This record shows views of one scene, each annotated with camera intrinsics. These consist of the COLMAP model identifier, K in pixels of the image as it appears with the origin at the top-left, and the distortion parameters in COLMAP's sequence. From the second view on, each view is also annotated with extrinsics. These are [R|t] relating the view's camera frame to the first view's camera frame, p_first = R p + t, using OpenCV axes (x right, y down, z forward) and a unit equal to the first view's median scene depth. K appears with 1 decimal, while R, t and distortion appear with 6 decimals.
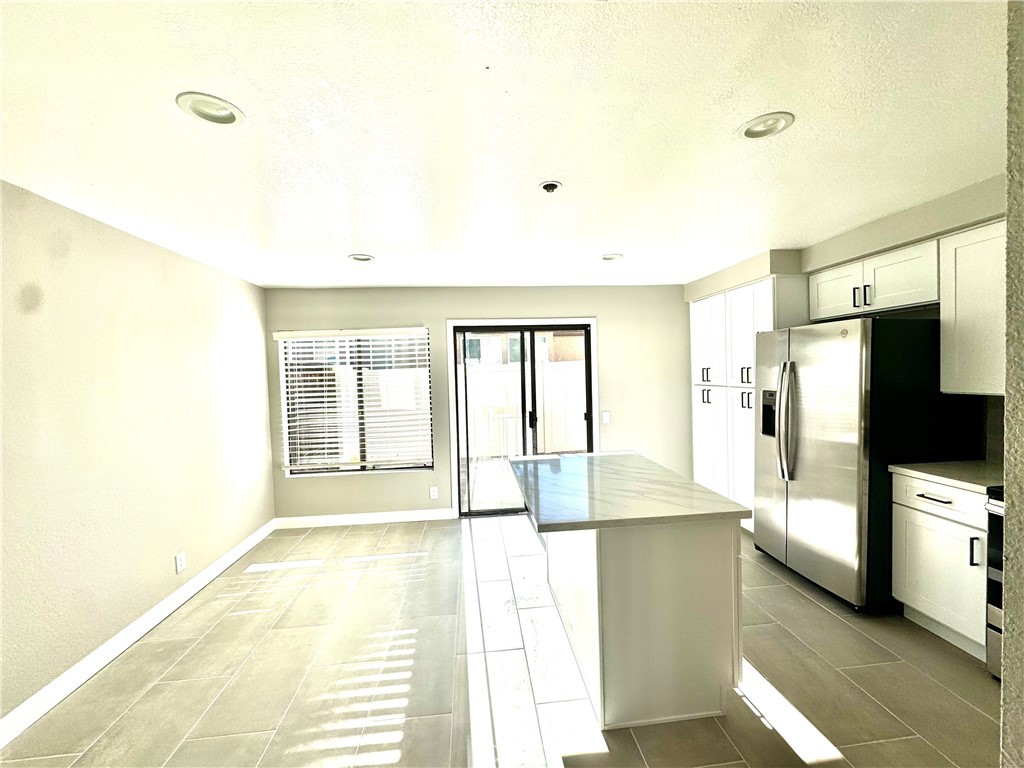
lens RADIAL K [[407.4, 0, 511.9], [0, 407.4, 384.8], [0, 0, 1]] dist [-0.003779, 0.000025]
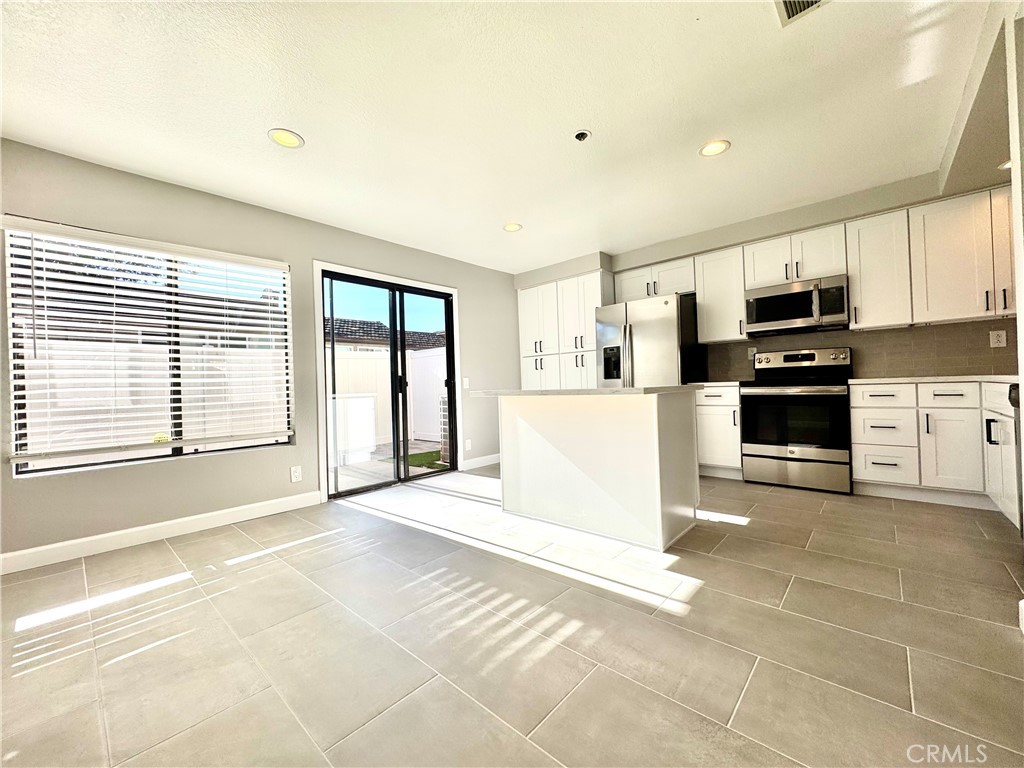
lens RADIAL K [[407.4, 0, 515.3], [0, 407.4, 387.4], [0, 0, 1]] dist [-0.003779, 0.000025]
pose [[0.741341, 0.002688, 0.671123, -0.454038], [0.032121, 0.998704, -0.039481, 0.160736], [-0.670360, 0.050826, 0.740294, 0.144216]]
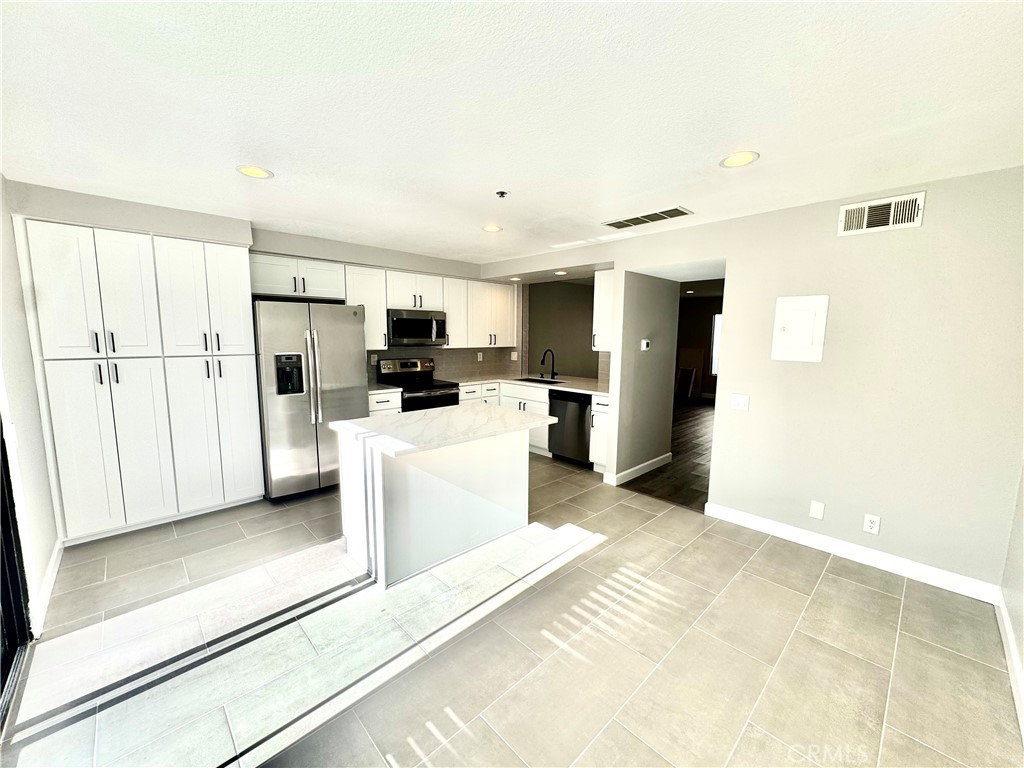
lens RADIAL K [[407.4, 0, 510.7], [0, 407.4, 382.4], [0, 0, 1]] dist [-0.003779, 0.000025]
pose [[-0.610014, -0.071239, 0.789182, -0.533503], [0.032484, 0.992865, 0.114734, -0.015569], [-0.791724, 0.095625, -0.603348, 0.966327]]
